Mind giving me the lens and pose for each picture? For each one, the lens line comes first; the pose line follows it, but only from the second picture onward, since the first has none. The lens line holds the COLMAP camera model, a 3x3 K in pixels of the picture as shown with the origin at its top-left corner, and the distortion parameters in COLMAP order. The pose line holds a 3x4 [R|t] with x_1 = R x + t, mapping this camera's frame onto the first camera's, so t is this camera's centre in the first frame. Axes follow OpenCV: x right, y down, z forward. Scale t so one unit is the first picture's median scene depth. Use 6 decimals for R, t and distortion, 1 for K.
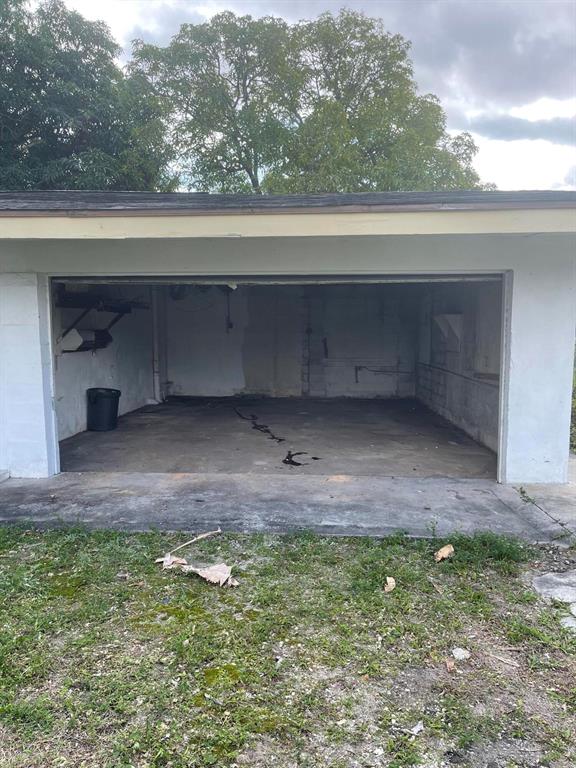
lens RADIAL K [[587.9, 0, 288.0], [0, 587.9, 384.0], [0, 0, 1]] dist [0.006204, 0.002845]
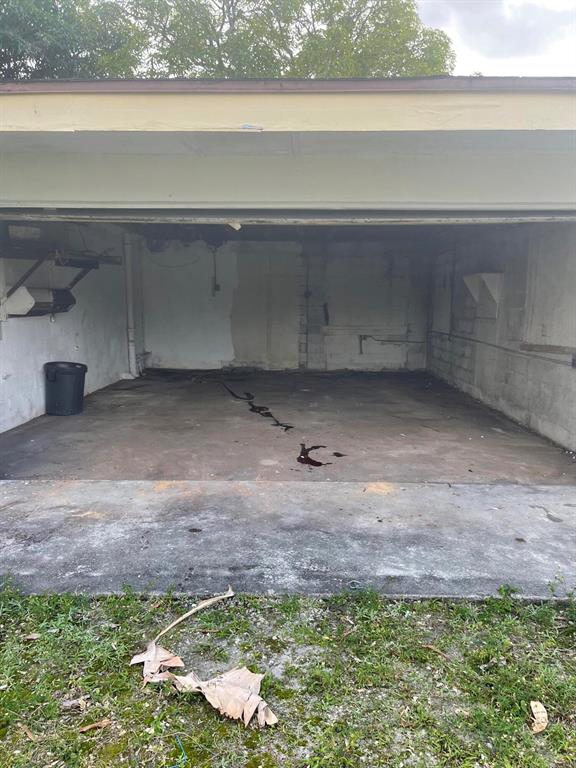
lens RADIAL K [[587.9, 0, 288.0], [0, 587.9, 384.0], [0, 0, 1]] dist [0.006204, 0.002845]
pose [[0.999296, -0.000826, 0.037518, -0.056255], [-0.001244, 0.998479, 0.055119, -0.011357], [-0.037507, -0.055127, 0.997775, 0.263713]]
